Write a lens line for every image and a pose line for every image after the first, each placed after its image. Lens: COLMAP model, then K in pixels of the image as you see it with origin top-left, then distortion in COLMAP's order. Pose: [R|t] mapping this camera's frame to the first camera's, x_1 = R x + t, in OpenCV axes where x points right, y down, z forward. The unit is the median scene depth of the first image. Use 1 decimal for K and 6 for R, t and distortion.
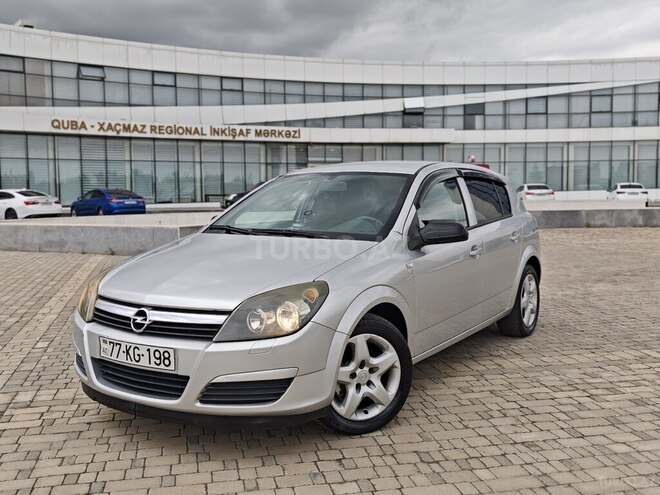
lens RADIAL K [[685.2, 0, 337.6], [0, 685.2, 240.2], [0, 0, 1]] dist [0.073255, -0.172093]
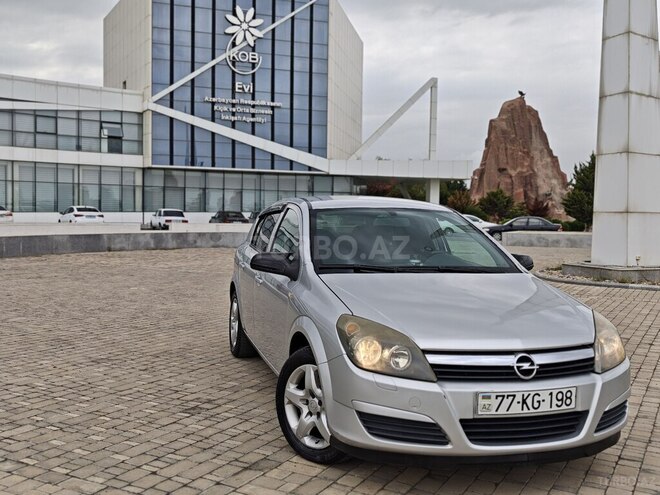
lens RADIAL K [[685.2, 0, 337.6], [0, 685.2, 240.2], [0, 0, 1]] dist [0.073255, -0.172093]
pose [[0.655425, -0.009130, 0.755205, -0.168442], [0.031538, 0.999386, -0.015289, -0.007838], [-0.754602, 0.033839, 0.655310, 0.078344]]
